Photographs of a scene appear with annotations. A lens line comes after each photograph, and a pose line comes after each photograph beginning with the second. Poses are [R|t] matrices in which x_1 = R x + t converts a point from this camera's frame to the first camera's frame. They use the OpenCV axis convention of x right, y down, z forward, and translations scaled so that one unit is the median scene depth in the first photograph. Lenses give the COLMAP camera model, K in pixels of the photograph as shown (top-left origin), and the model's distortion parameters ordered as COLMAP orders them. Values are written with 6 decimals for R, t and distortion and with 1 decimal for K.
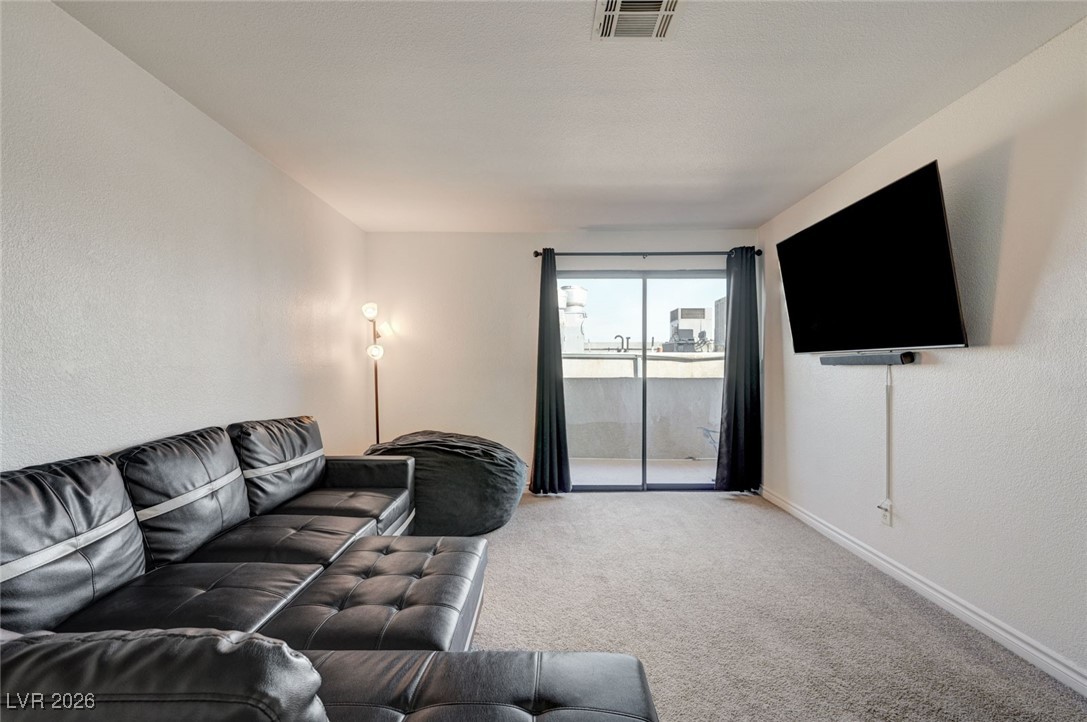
lens RADIAL K [[478.8, 0, 544.4], [0, 478.8, 364.4], [0, 0, 1]] dist [-0.001226, -0.001075]
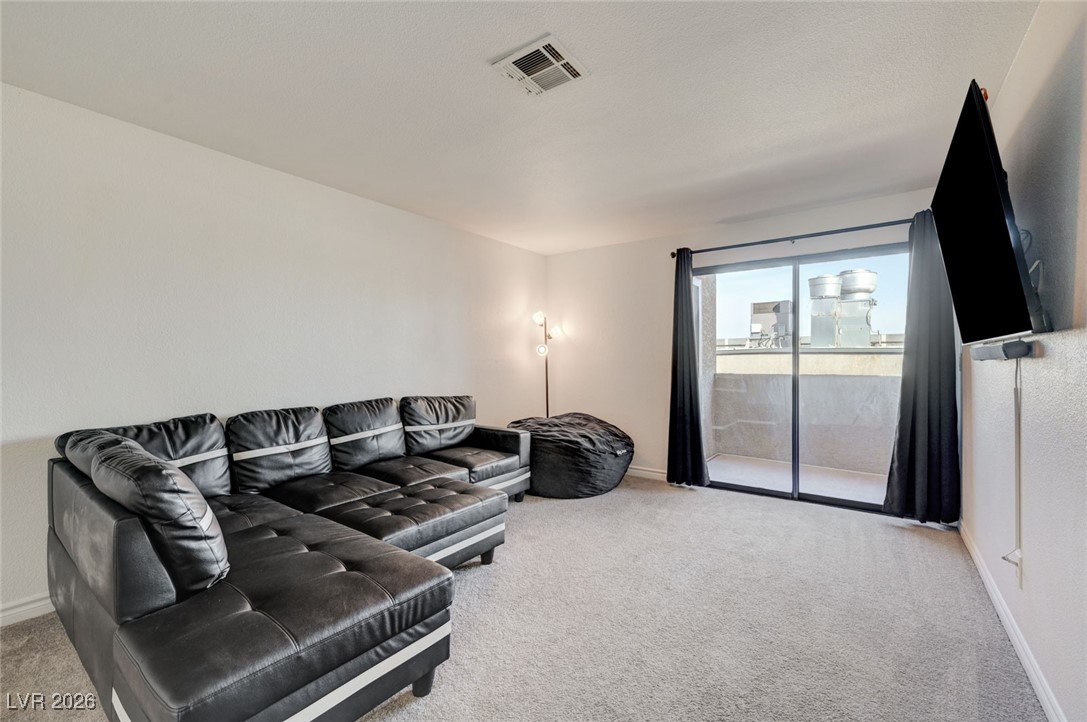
lens RADIAL K [[459.3, 0, 553.6], [0, 459.3, 356.6], [0, 0, 1]] dist [0.005345, 0.002368]
pose [[0.809056, -0.006130, -0.587699, 0.370599], [0.000148, 0.999948, -0.010226, 0.003243], [0.587731, 0.008186, 0.809015, 0.029508]]
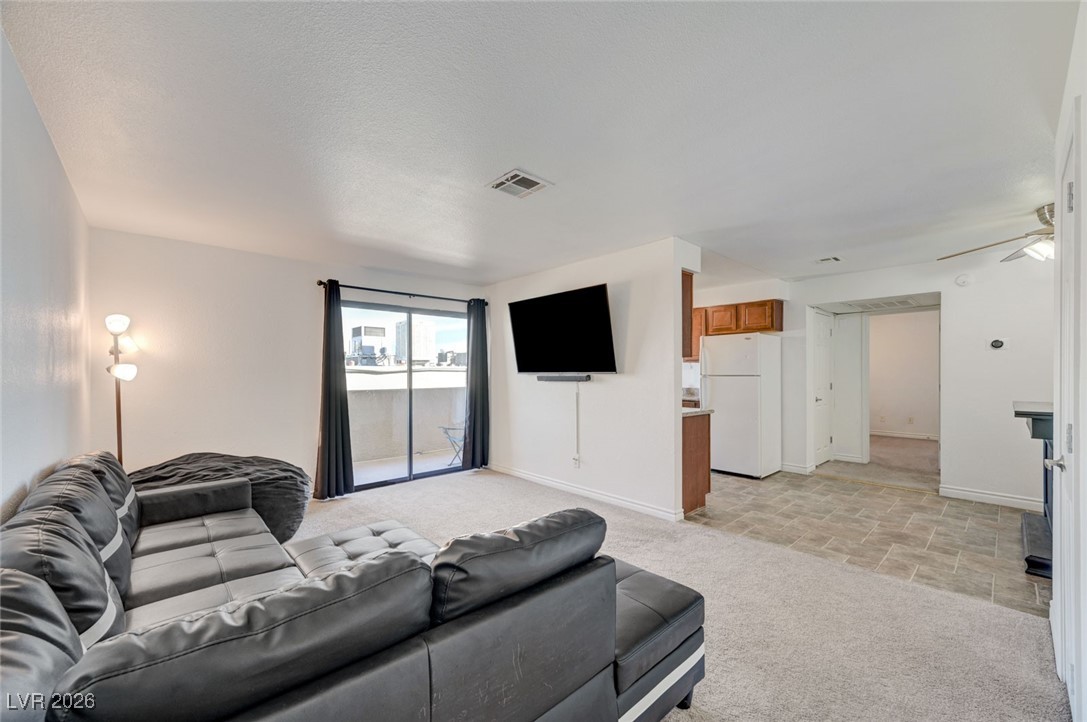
lens RADIAL K [[433.8, 0, 551.3], [0, 433.8, 369.0], [0, 0, 1]] dist [0.011034, 0.000424]
pose [[0.716339, 0.003484, 0.697744, -0.347120], [0.003502, 0.999957, -0.008589, -0.021584], [-0.697744, 0.008596, 0.716296, -0.093210]]
